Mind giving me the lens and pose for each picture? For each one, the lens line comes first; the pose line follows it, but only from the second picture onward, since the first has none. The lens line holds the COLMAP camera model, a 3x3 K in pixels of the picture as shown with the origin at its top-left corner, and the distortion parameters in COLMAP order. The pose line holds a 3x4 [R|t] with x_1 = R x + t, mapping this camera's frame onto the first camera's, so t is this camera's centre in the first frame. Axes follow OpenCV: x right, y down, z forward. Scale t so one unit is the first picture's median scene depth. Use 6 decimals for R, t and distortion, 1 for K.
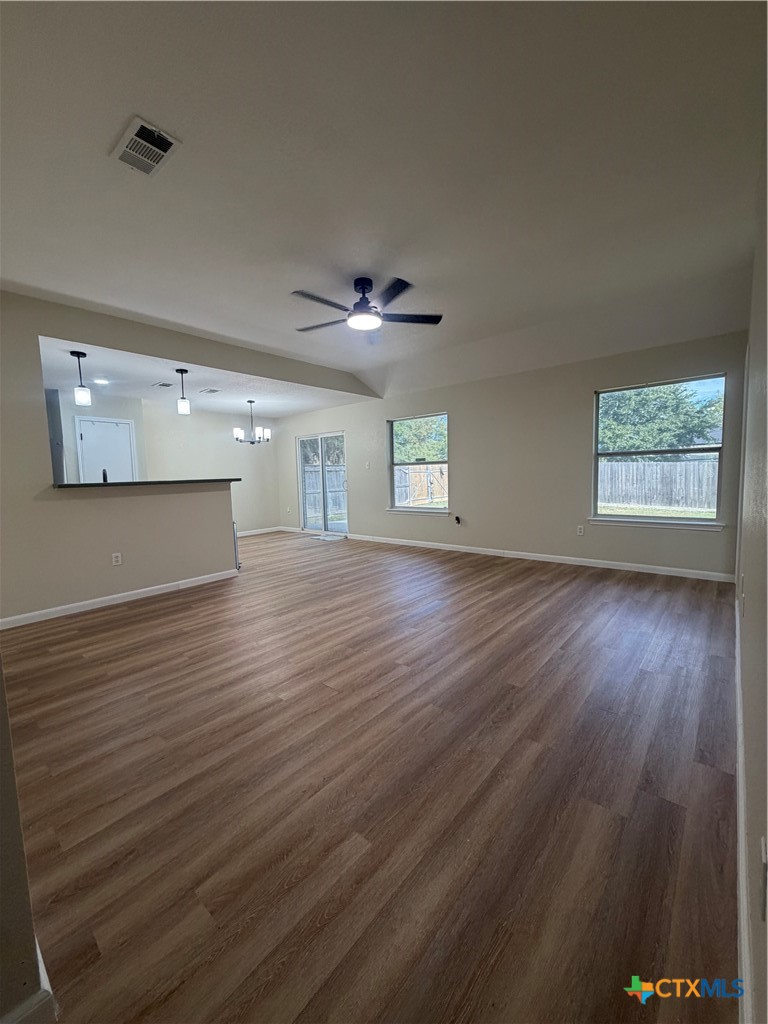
lens RADIAL K [[406.5, 0, 384.9], [0, 406.5, 508.0], [0, 0, 1]] dist [0.000685, -0.000424]
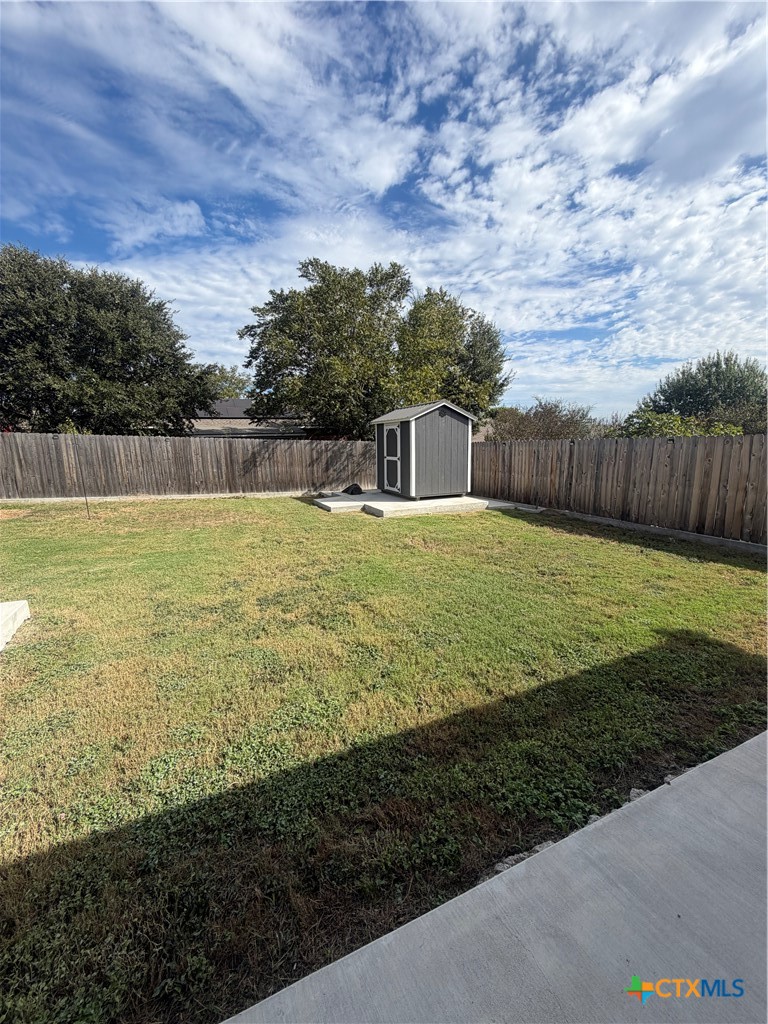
lens RADIAL K [[406.5, 0, 385.8], [0, 406.5, 510.5], [0, 0, 1]] dist [0.000685, -0.000424]
pose [[0.431539, -0.137370, 0.891574, 0.146455], [0.072517, 0.990422, 0.117500, -0.033341], [-0.899175, 0.013948, 0.437367, 0.285275]]
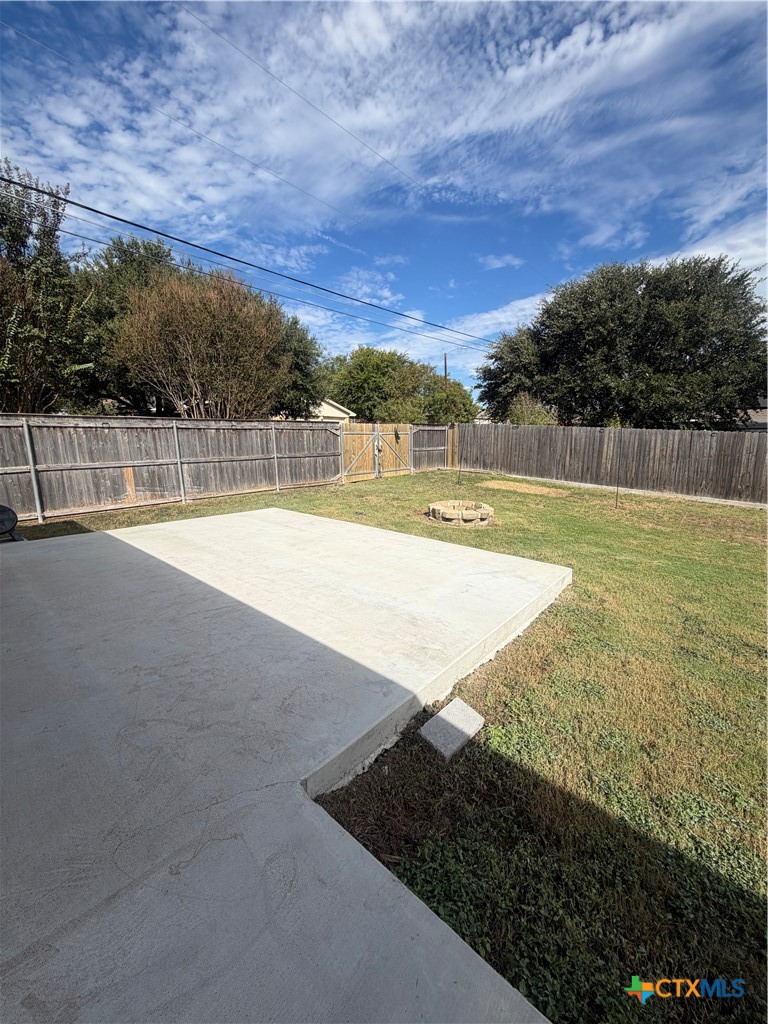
lens RADIAL K [[406.5, 0, 383.6], [0, 406.5, 510.5], [0, 0, 1]] dist [0.000685, -0.000424]
pose [[0.999481, 0.032109, -0.002551, 0.131349], [-0.031652, 0.993762, 0.106935, -0.034698], [0.005969, -0.106799, 0.994263, 0.300795]]
